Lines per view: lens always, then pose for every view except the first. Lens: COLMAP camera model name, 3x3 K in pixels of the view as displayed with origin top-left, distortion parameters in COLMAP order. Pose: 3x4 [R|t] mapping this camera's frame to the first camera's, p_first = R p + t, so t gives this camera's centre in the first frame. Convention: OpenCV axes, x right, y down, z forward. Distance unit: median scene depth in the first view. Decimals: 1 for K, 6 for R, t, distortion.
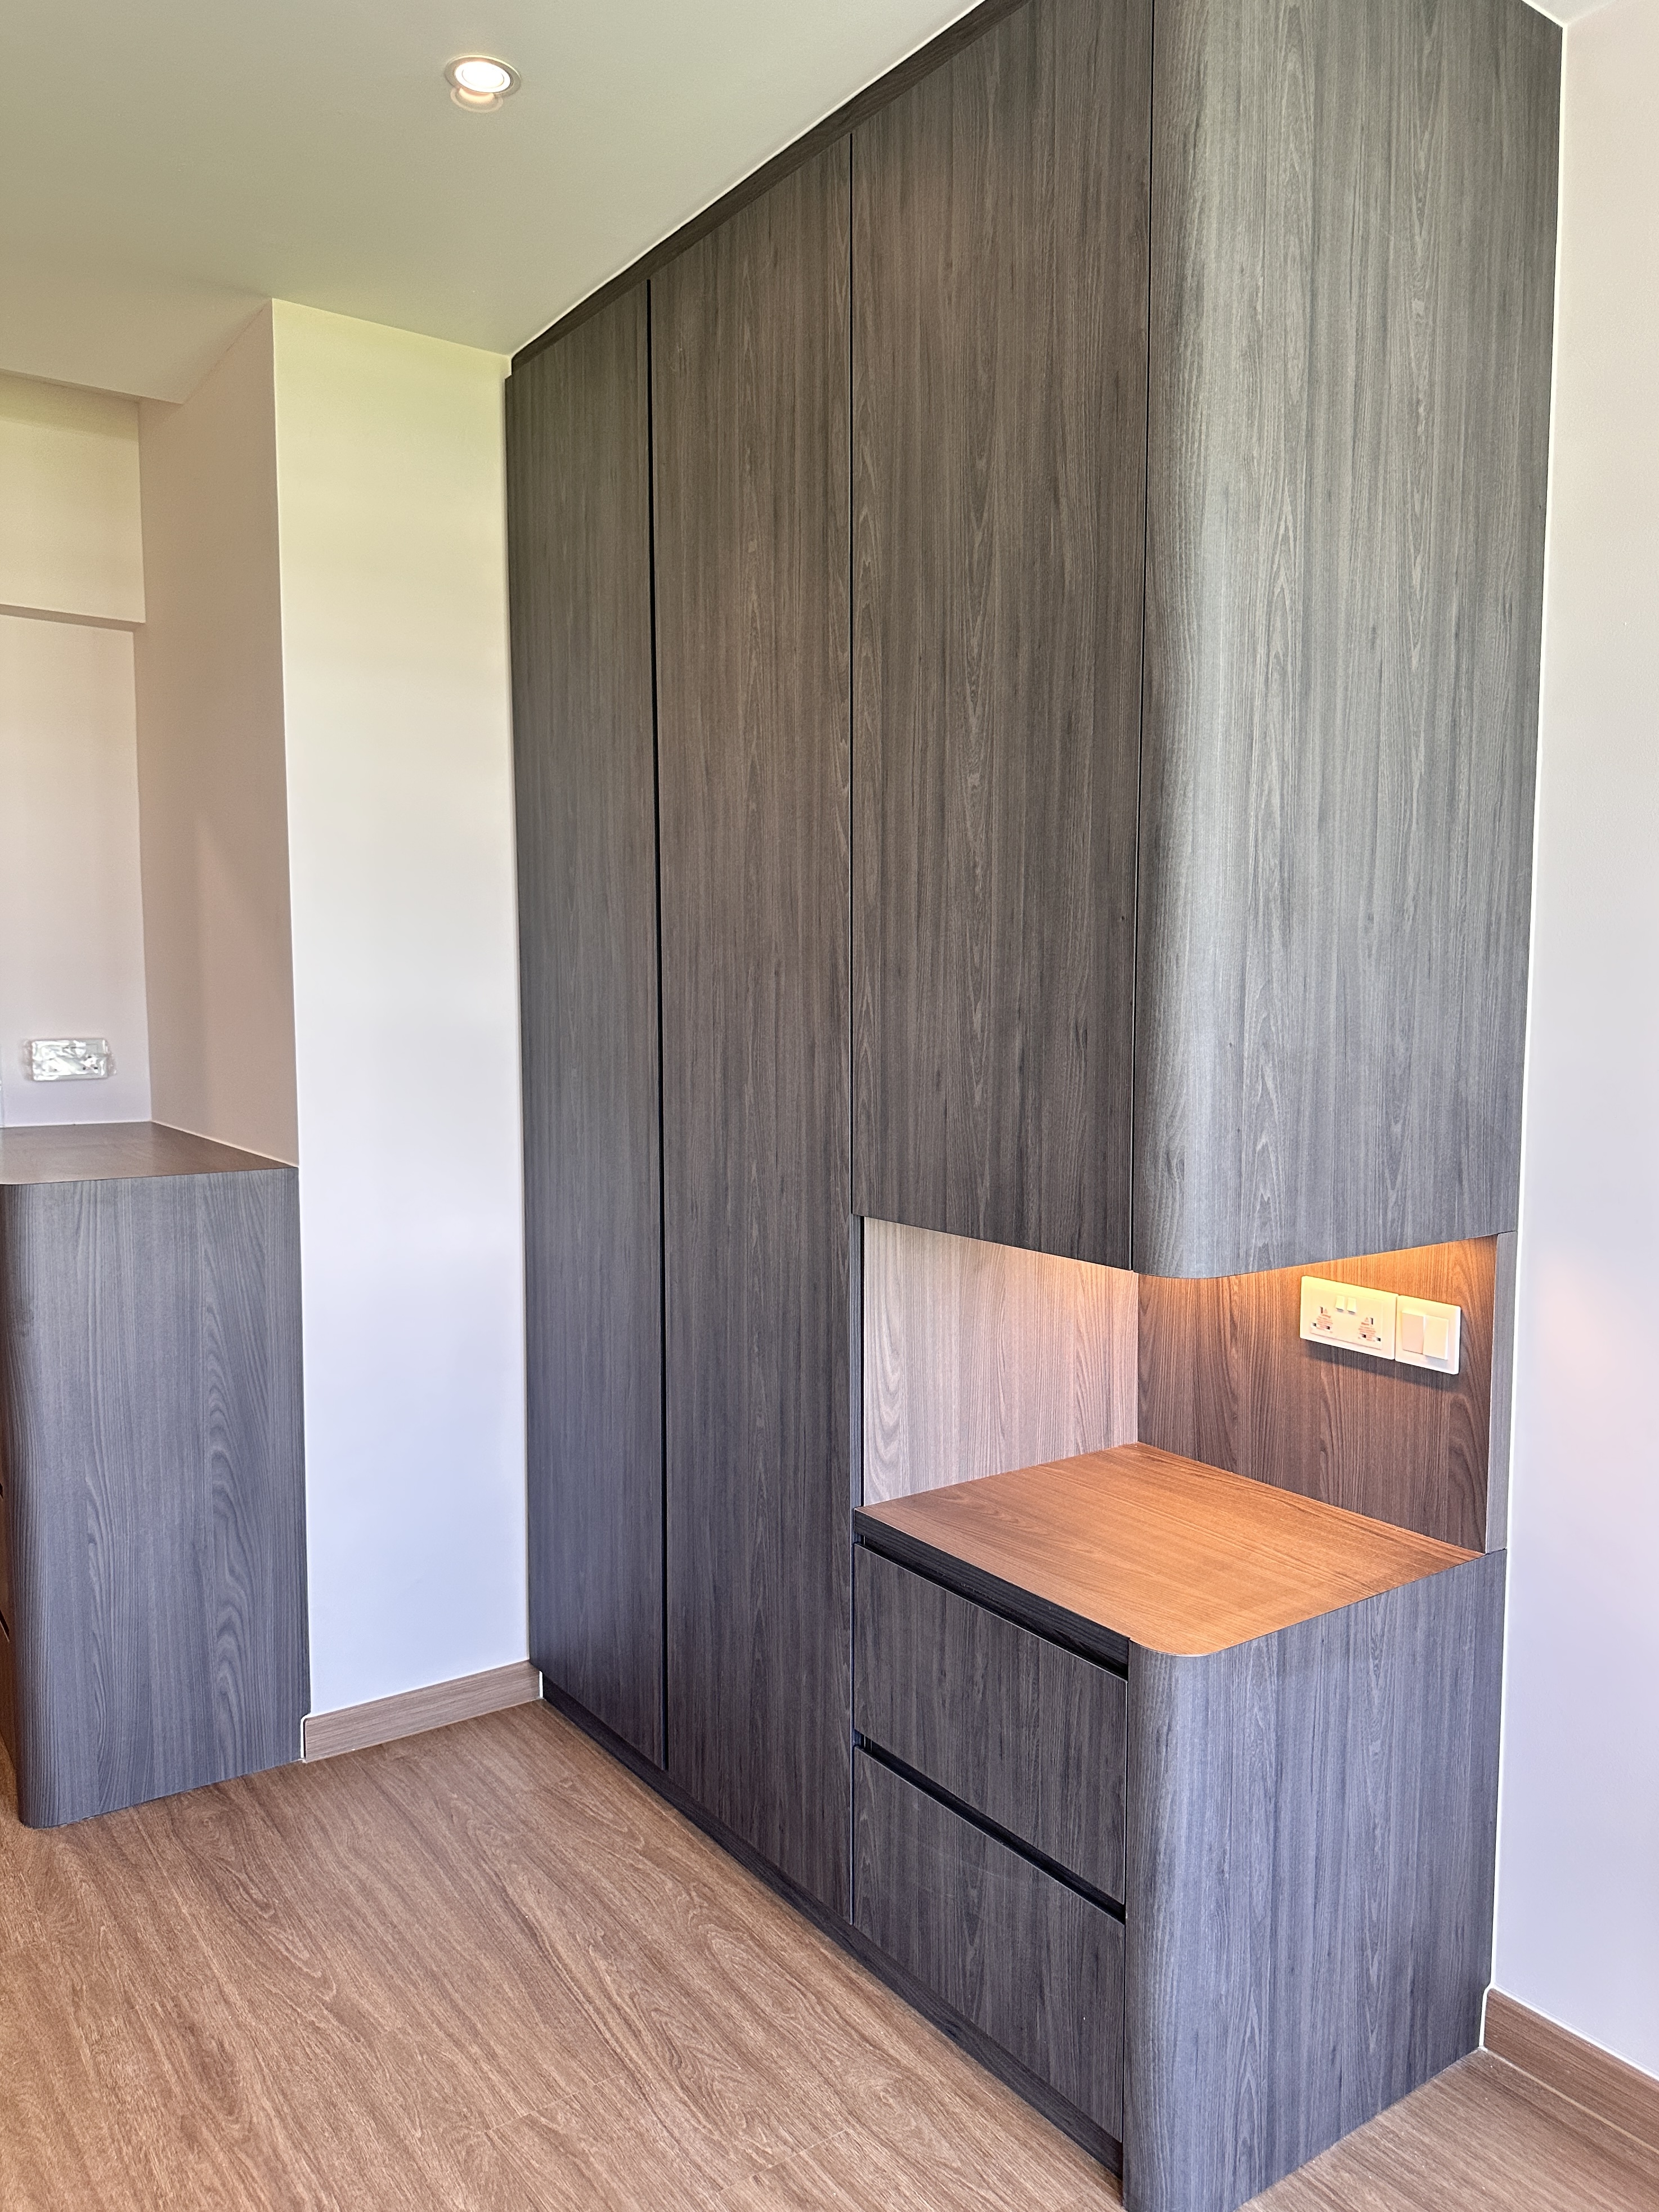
lens RADIAL K [[1572.3, 0, 813.9], [0, 1572.3, 1132.8], [0, 0, 1]] dist [0.118506, -0.160884]
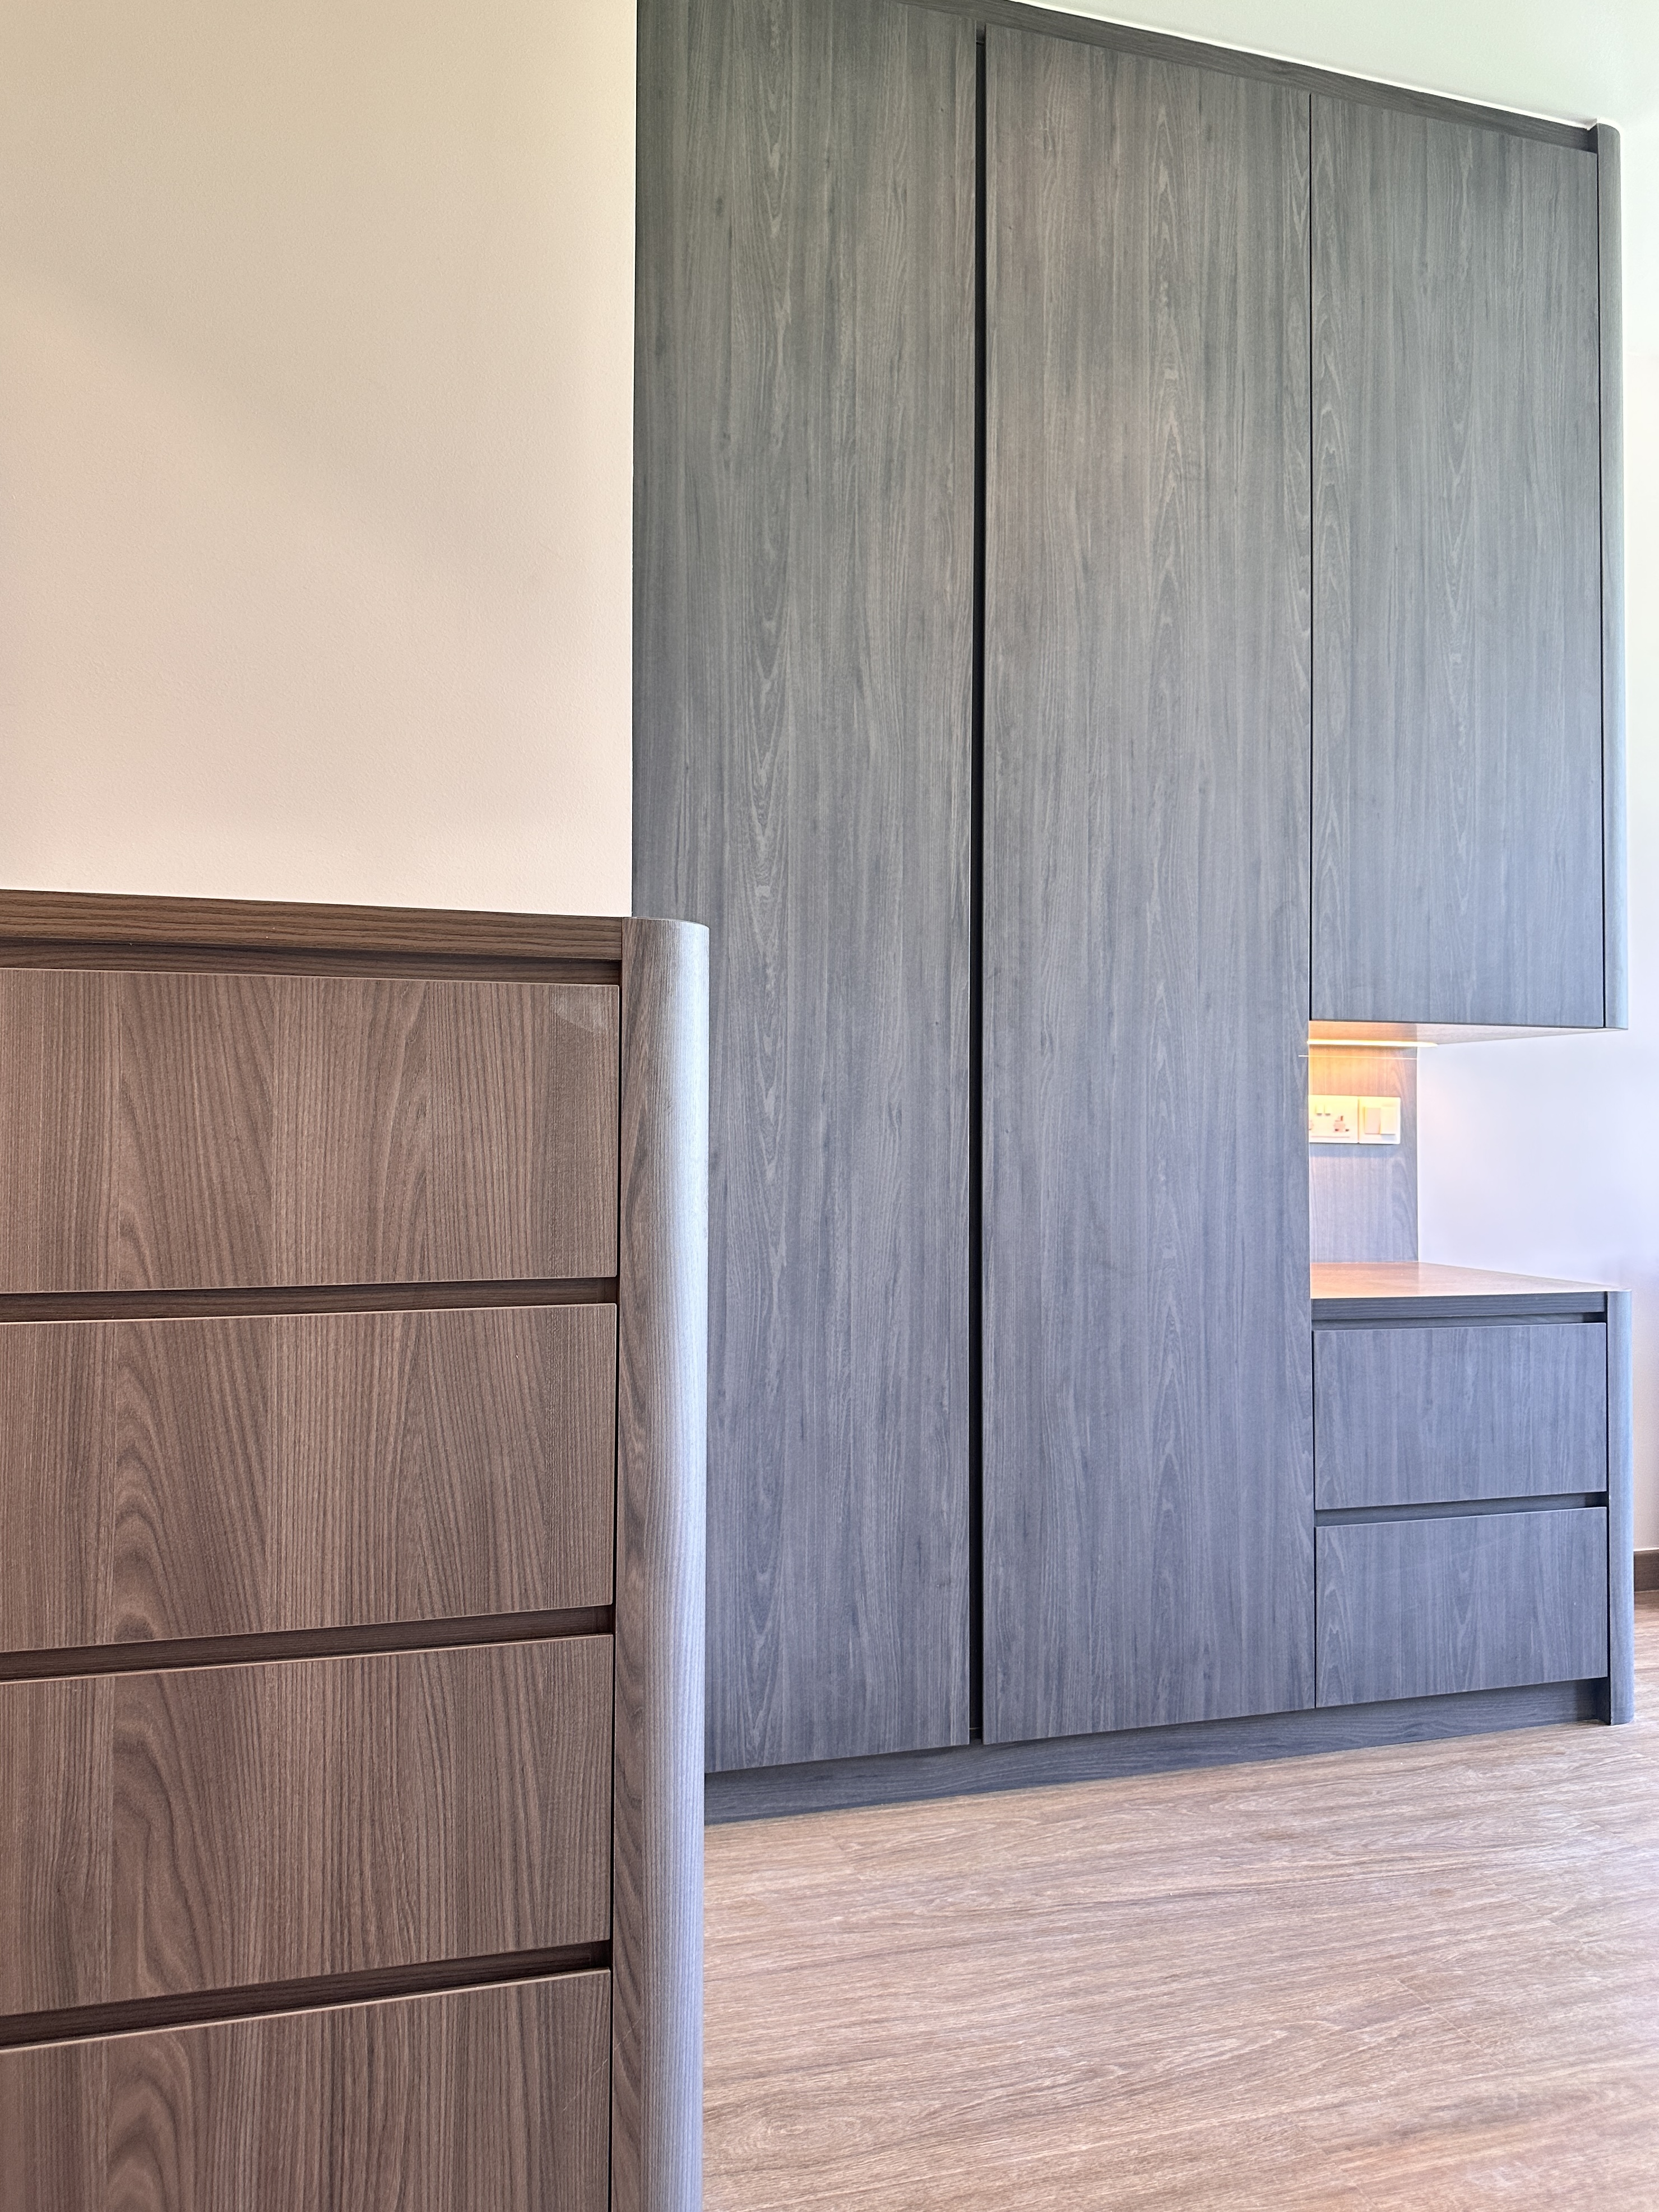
lens RADIAL K [[1593.3, 0, 820.5], [0, 1593.3, 1096.4], [0, 0, 1]] dist [0.071769, -0.083633]
pose [[0.324022, 0.025748, 0.945699, -1.121605], [0.086200, 0.994668, -0.056616, 0.137099], [-0.942114, 0.099864, 0.320074, 0.964508]]
